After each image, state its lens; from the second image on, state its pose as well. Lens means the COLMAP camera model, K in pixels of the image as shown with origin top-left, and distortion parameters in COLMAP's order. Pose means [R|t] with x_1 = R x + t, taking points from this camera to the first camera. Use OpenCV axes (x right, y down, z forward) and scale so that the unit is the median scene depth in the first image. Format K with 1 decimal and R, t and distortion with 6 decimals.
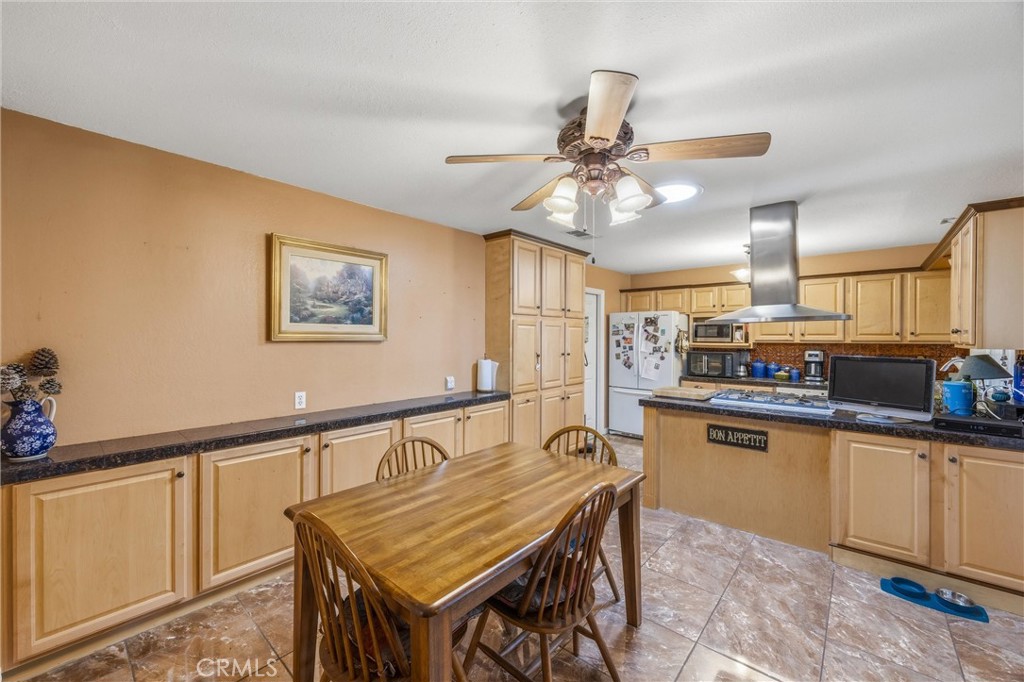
lens RADIAL K [[397.6, 0, 508.0], [0, 397.6, 338.0], [0, 0, 1]] dist [0.000375, 0.000154]
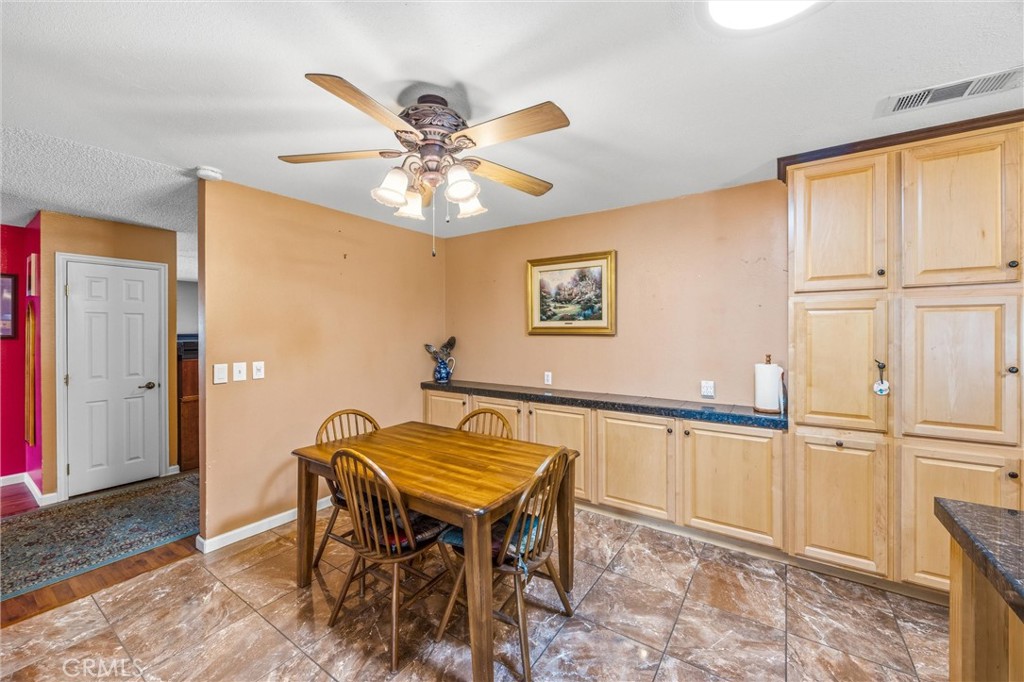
lens RADIAL K [[397.6, 0, 508.0], [0, 397.6, 338.0], [0, 0, 1]] dist [0.000375, 0.000154]
pose [[0.135833, 0.016464, -0.990595, 0.475611], [0.000987, 0.999859, 0.016753, -0.001497], [0.990731, -0.003253, 0.135797, 0.409772]]
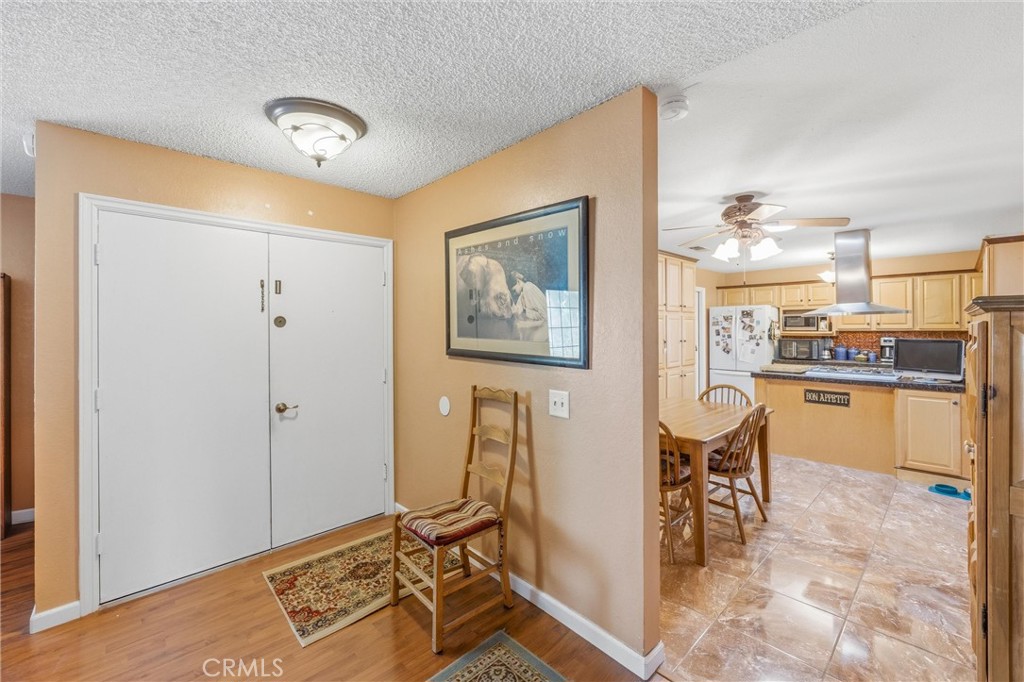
lens RADIAL K [[411.3, 0, 545.6], [0, 411.3, 328.0], [0, 0, 1]] dist [0.000295, -0.000133]
pose [[0.998511, -0.008248, -0.053927, -0.221639], [0.008066, 0.999961, -0.003578, 0.000259], [0.053954, 0.003138, 0.998538, -0.332809]]
